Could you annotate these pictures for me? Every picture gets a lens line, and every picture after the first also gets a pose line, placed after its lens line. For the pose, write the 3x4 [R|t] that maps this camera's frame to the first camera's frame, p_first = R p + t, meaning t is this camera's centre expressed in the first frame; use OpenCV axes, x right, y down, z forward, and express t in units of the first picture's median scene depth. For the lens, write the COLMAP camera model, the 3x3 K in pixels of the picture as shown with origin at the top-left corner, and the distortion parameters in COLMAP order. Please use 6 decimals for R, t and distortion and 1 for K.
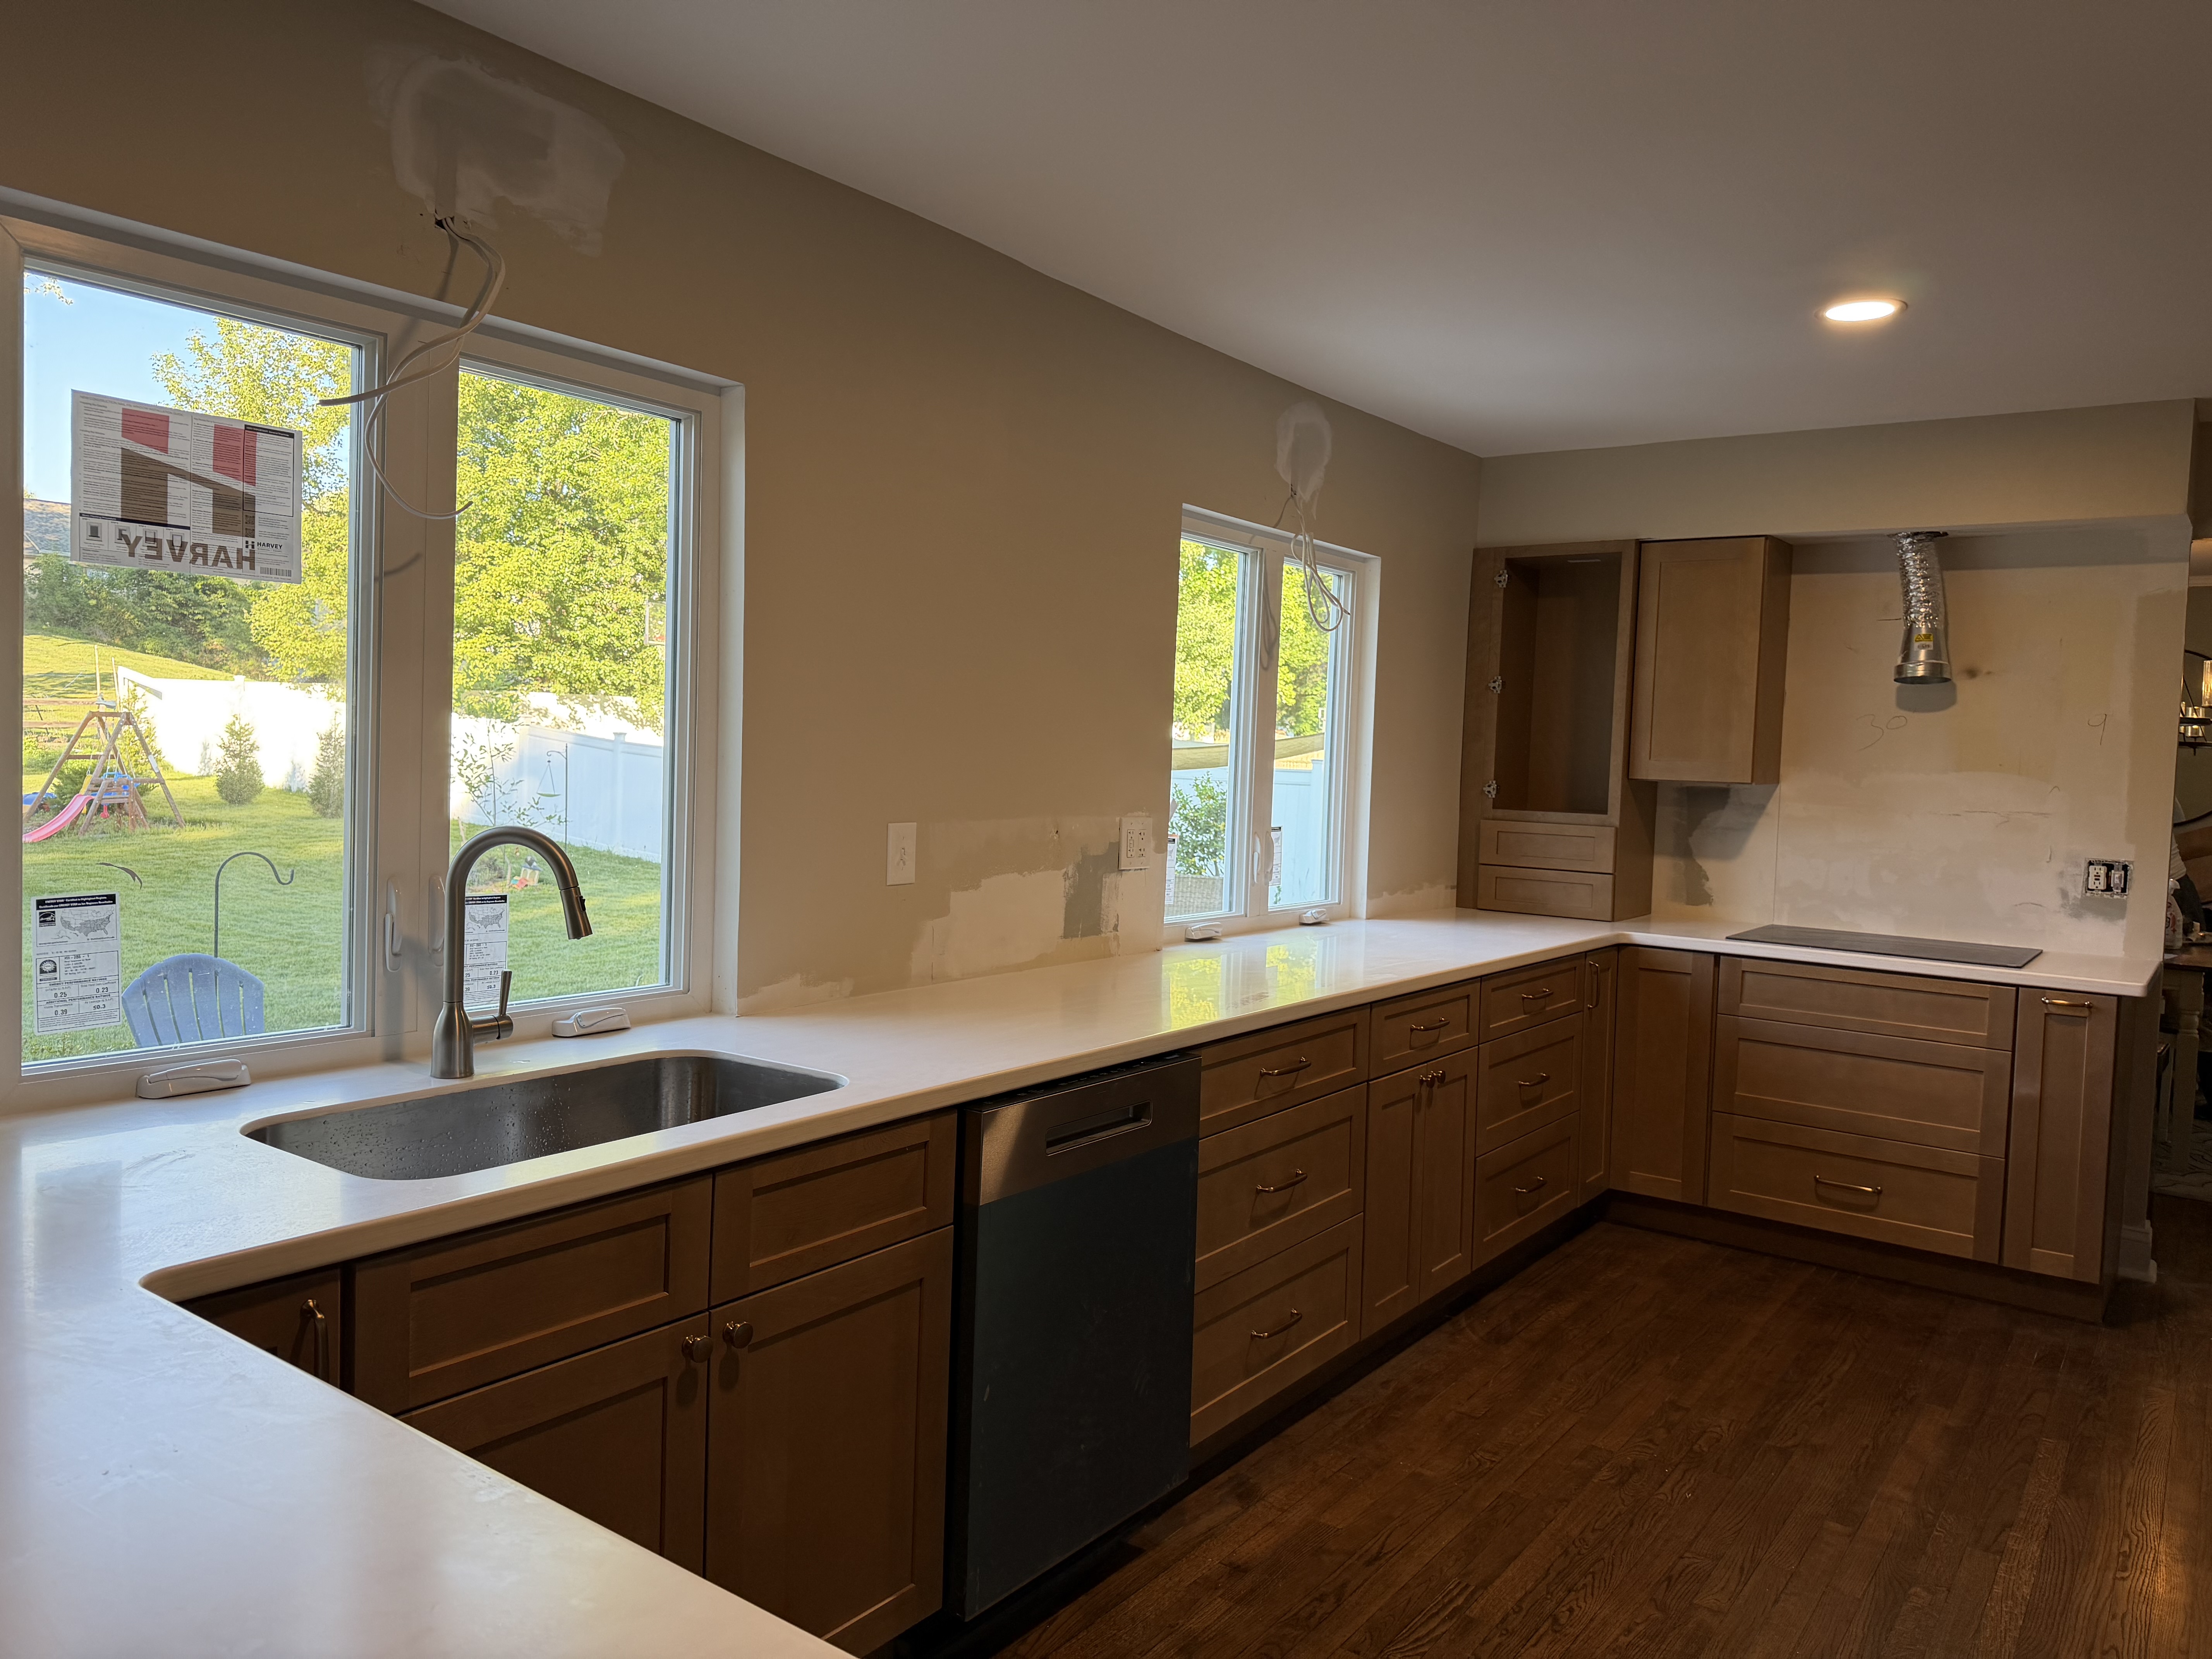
lens RADIAL K [[1554.4, 0, 1109.9], [0, 1554.4, 822.4], [0, 0, 1]] dist [0.043416, -0.051363]
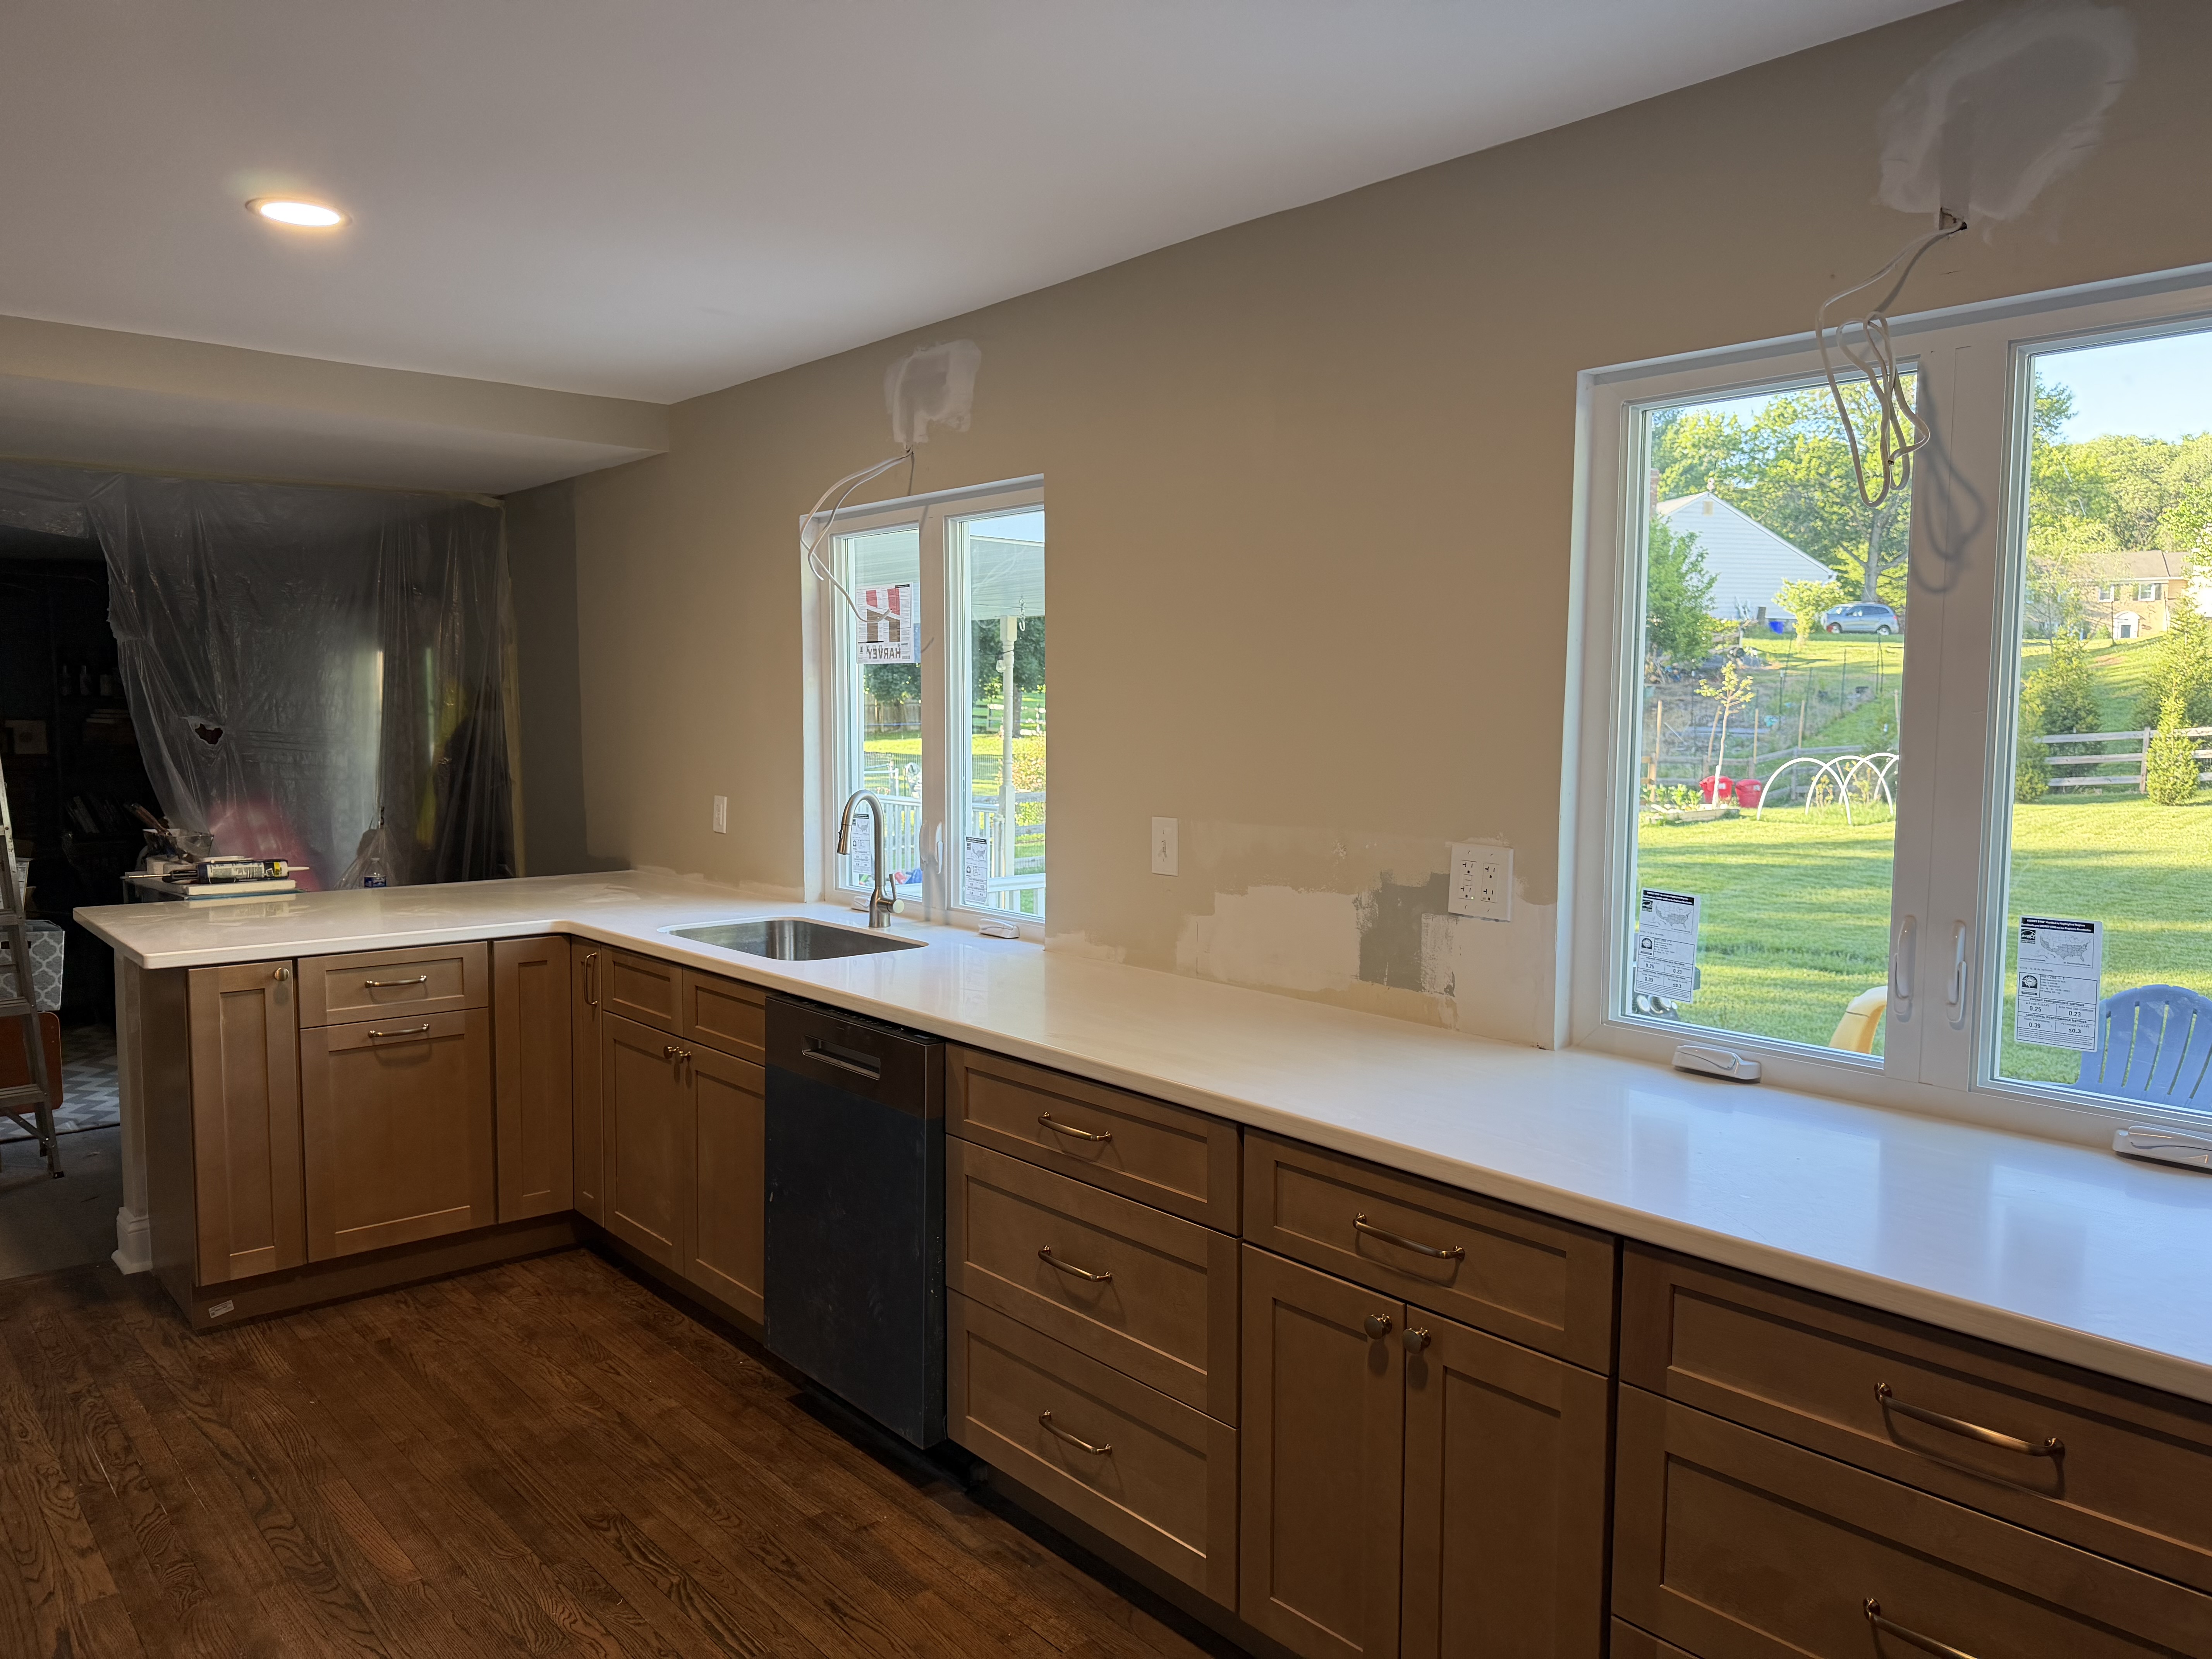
lens RADIAL K [[1561.9, 0, 1107.4], [0, 1561.9, 837.8], [0, 0, 1]] dist [0.056963, -0.058790]
pose [[-0.231908, 0.039759, -0.971925, 0.782664], [-0.064850, 0.996309, 0.056230, -0.037248], [0.970574, 0.076070, -0.228474, 1.023389]]
